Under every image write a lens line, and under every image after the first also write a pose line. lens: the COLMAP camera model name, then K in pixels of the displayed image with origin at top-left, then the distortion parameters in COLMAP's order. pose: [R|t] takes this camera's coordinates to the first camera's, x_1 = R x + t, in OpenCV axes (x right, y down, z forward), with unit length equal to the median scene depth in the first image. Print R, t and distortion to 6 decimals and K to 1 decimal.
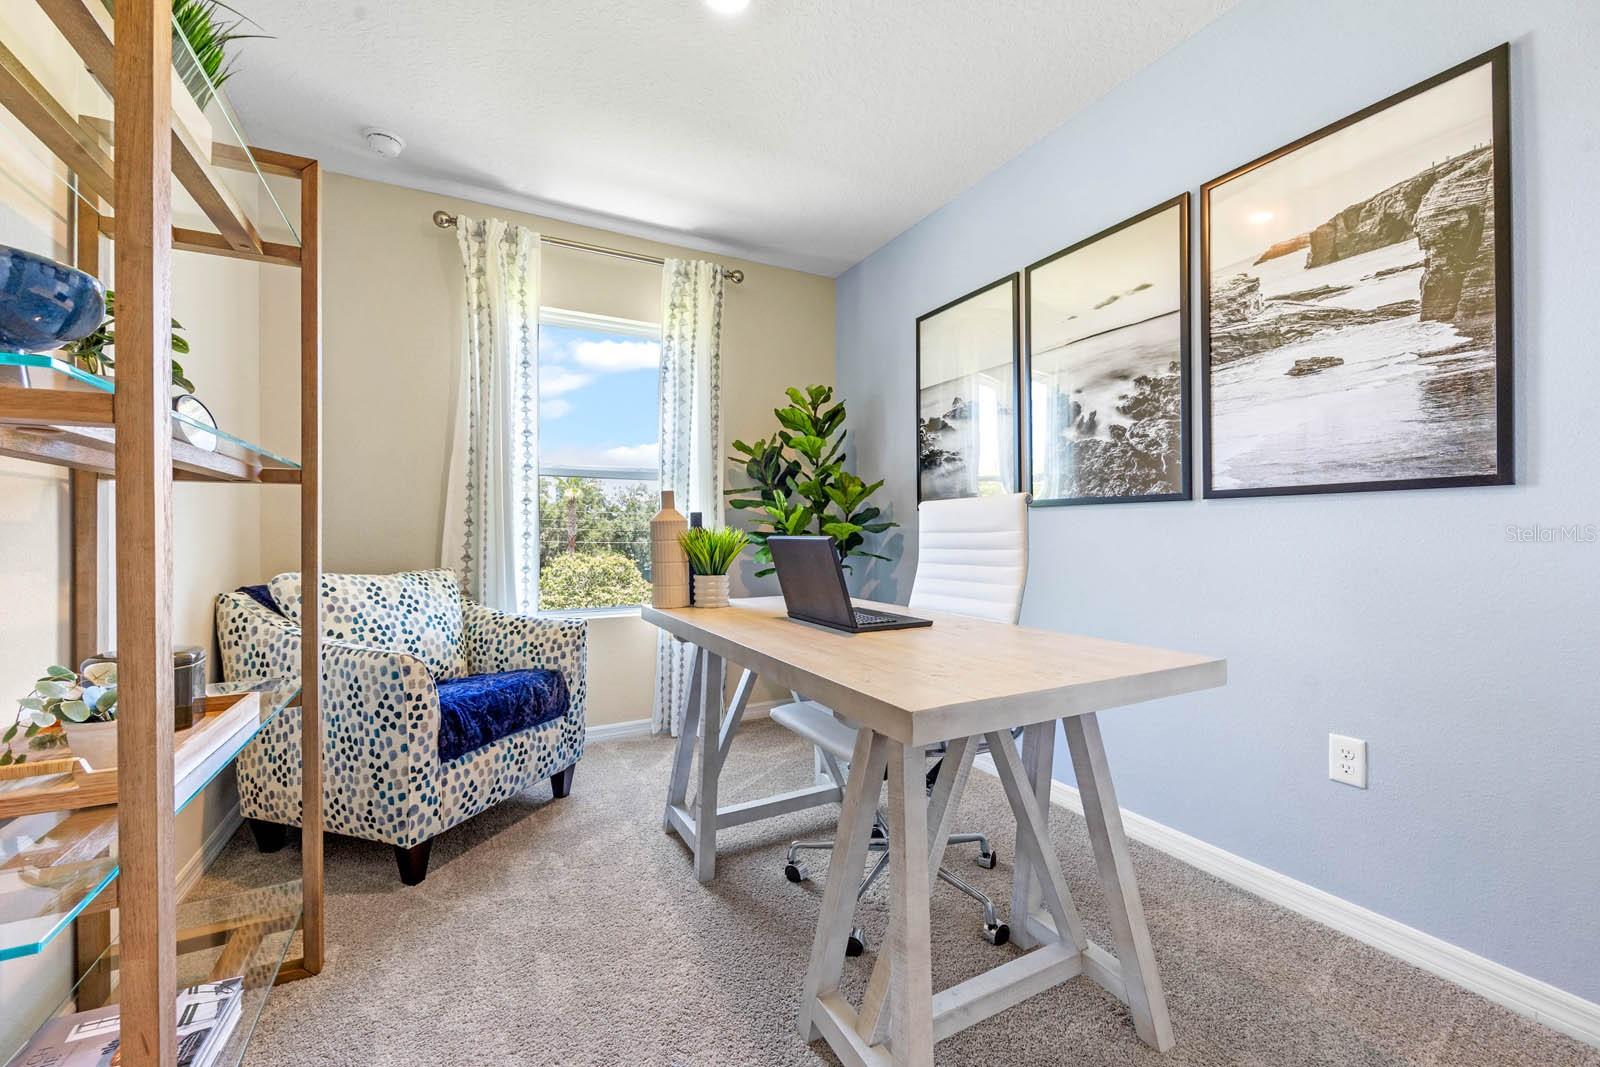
lens RADIAL K [[642.3, 0, 802.3], [0, 642.3, 536.4], [0, 0, 1]] dist [-0.000494, -0.000063]
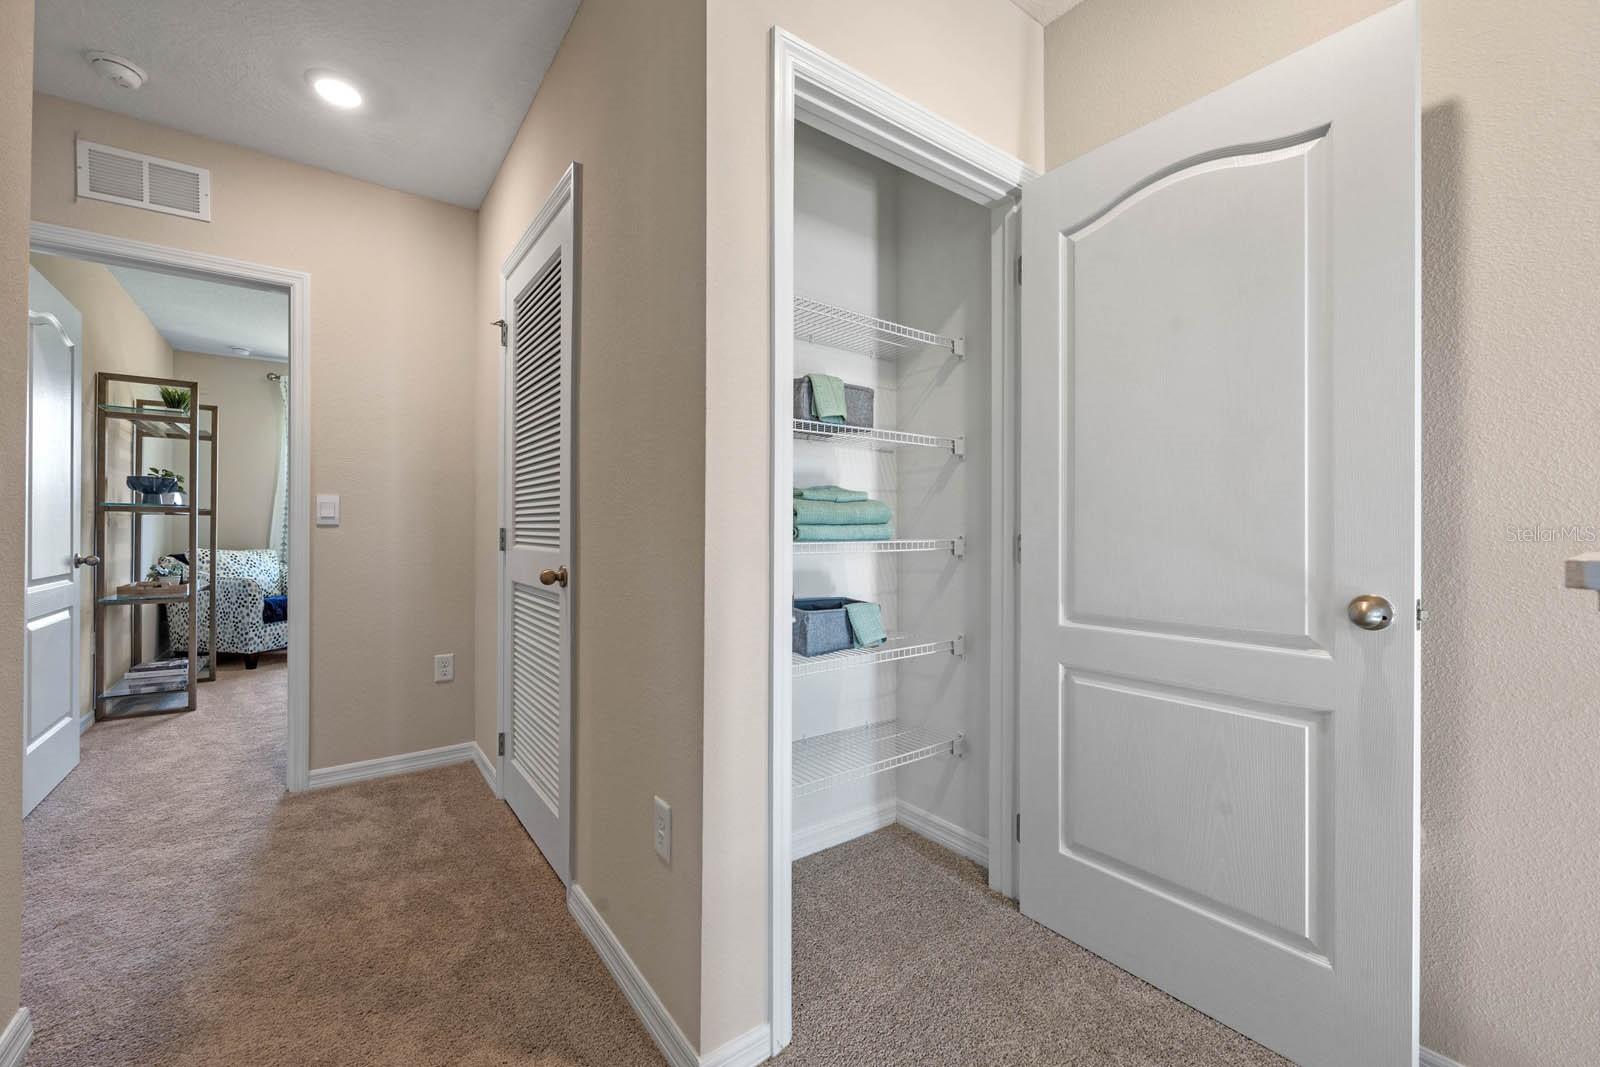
lens RADIAL K [[642.3, 0, 802.3], [0, 642.3, 536.4], [0, 0, 1]] dist [-0.000494, -0.000063]
pose [[0.987720, 0.015081, 0.155507, 1.167585], [-0.014845, 0.999886, -0.002682, -0.015019], [-0.155530, 0.000341, 0.987831, -1.883814]]
